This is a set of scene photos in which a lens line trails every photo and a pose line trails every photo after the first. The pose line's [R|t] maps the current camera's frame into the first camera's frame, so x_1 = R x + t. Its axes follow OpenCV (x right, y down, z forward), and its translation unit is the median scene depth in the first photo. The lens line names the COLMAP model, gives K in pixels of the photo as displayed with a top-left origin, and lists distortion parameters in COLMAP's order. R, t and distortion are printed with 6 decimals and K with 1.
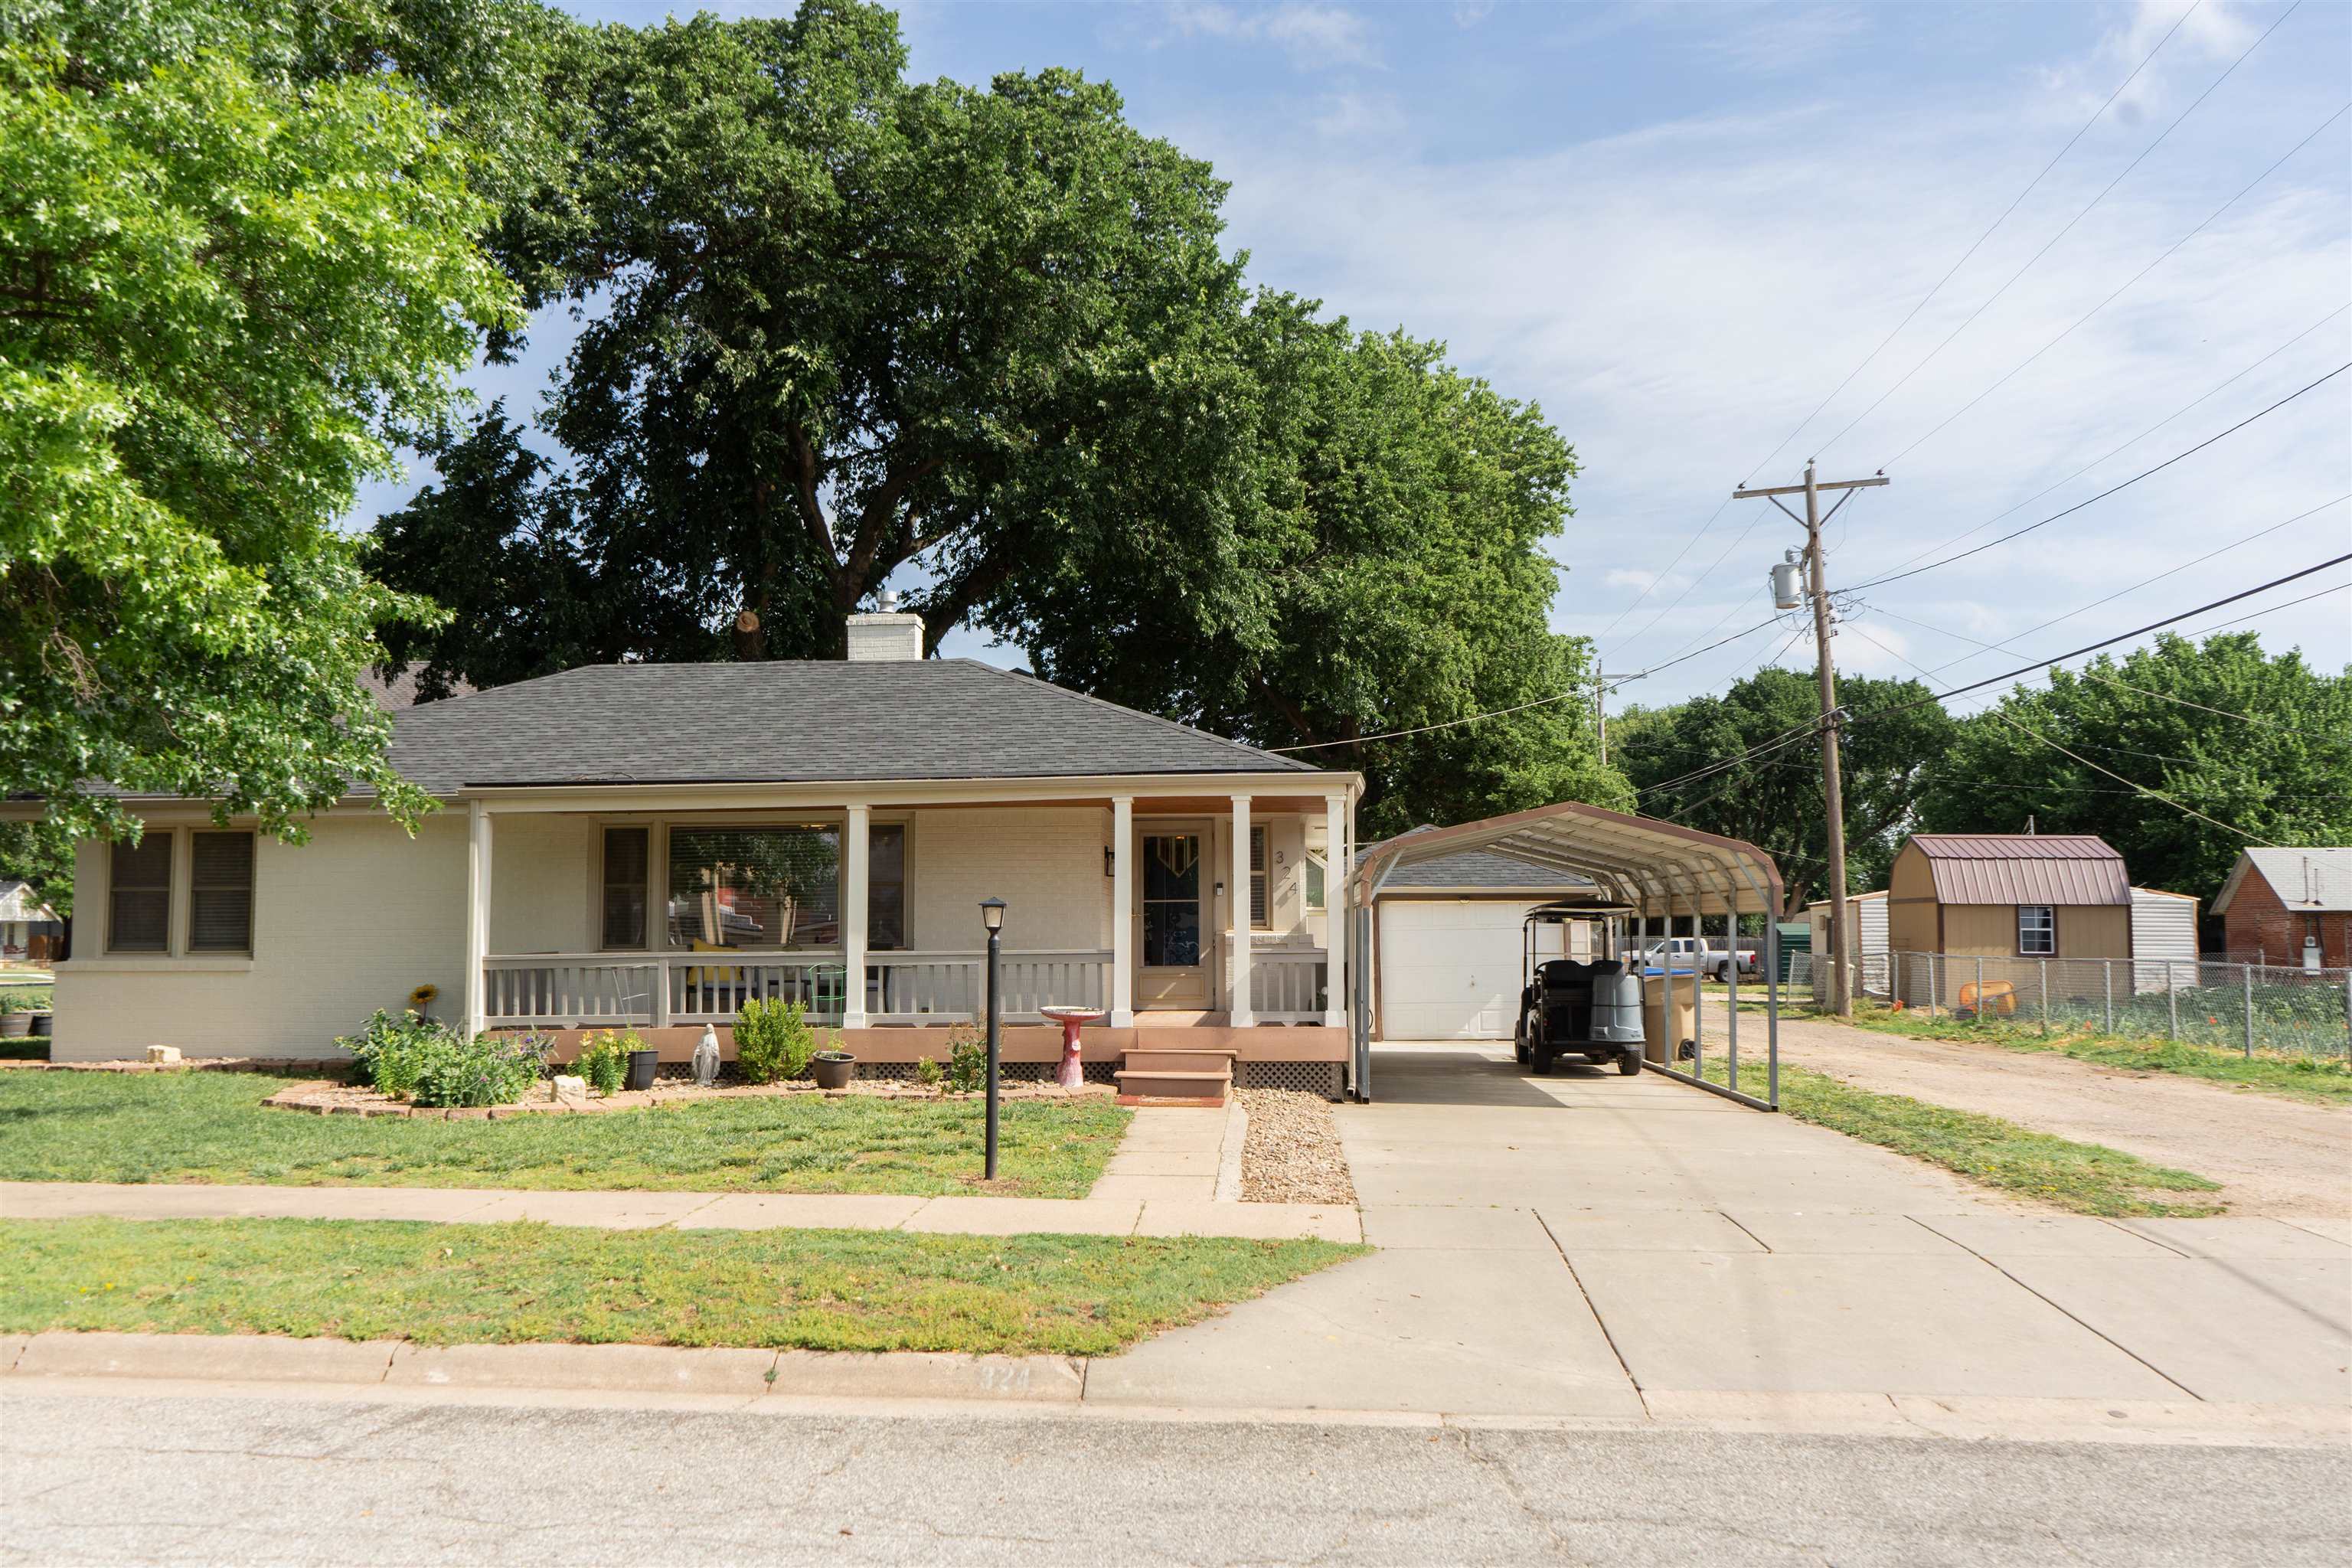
lens RADIAL K [[1861.0, 0, 1176.0], [0, 1861.0, 784.0], [0, 0, 1]] dist [-0.003633, 0.010990]
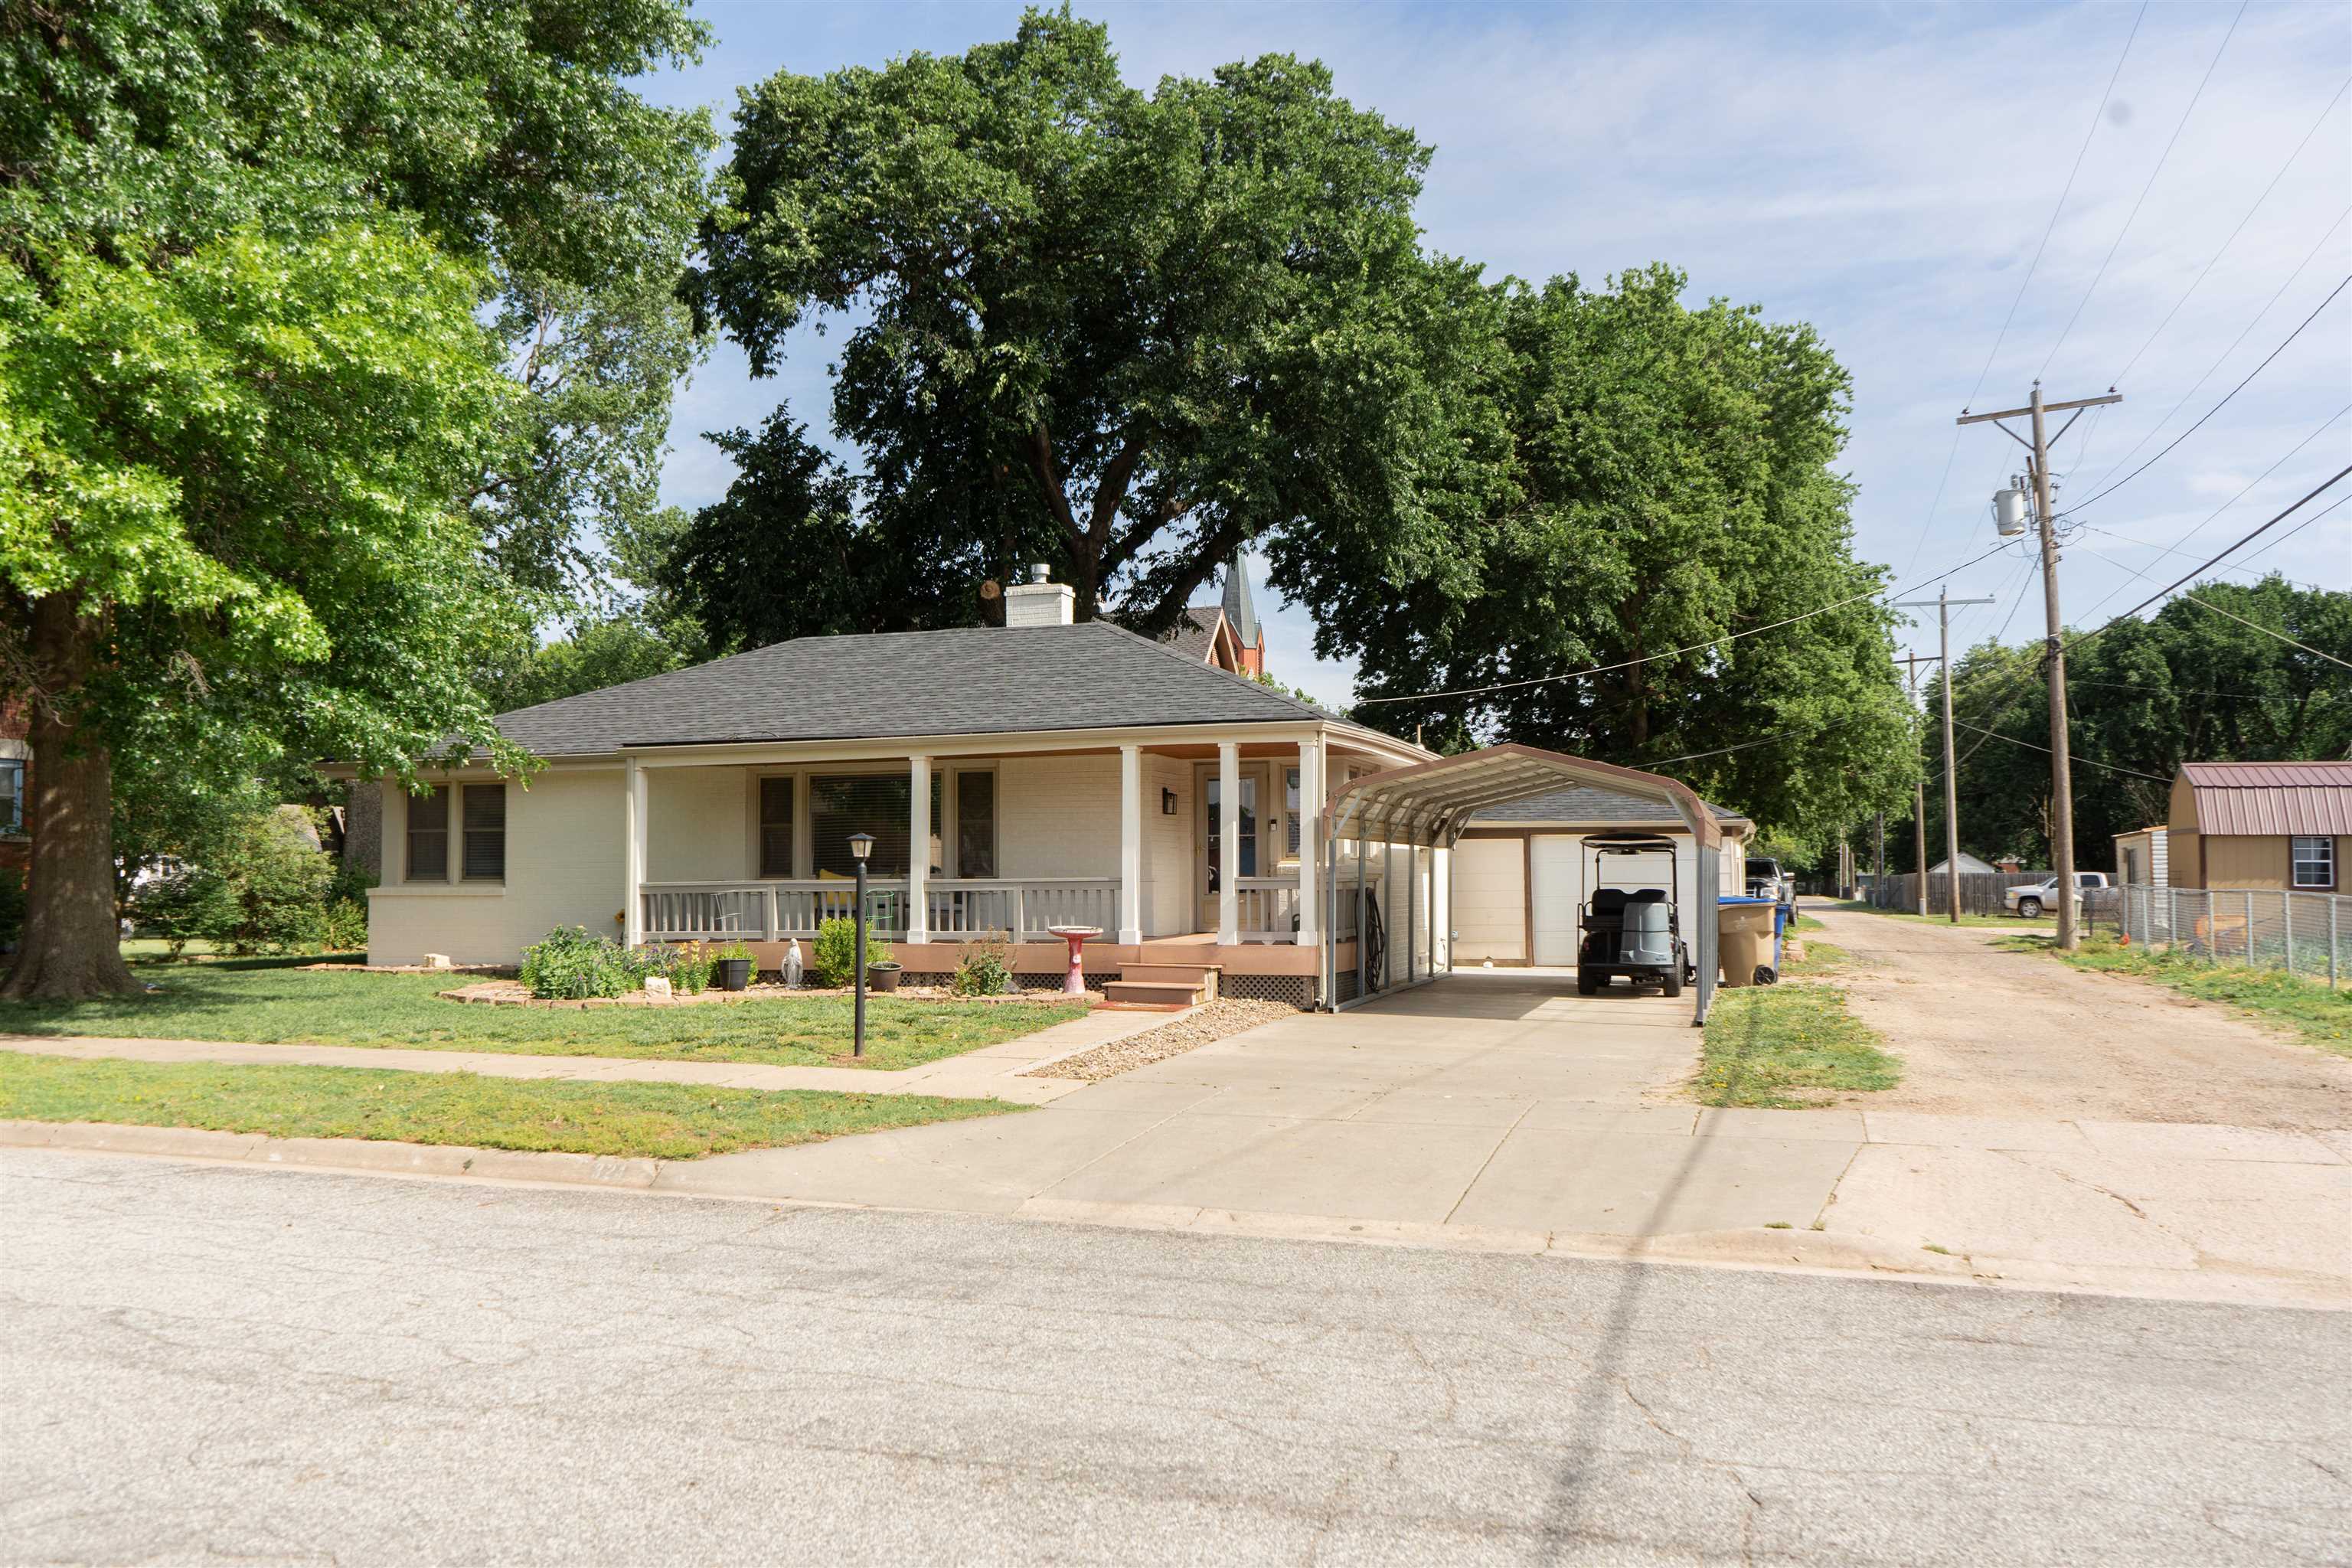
lens RADIAL K [[1830.2, 0, 1177.0], [0, 1830.2, 793.8], [0, 0, 1]] dist [0.001557, -0.002127]
pose [[0.971655, -0.010853, -0.236155, 0.155472], [0.020017, 0.999135, 0.036440, -0.002509], [0.235555, -0.040134, 0.971032, -0.057058]]
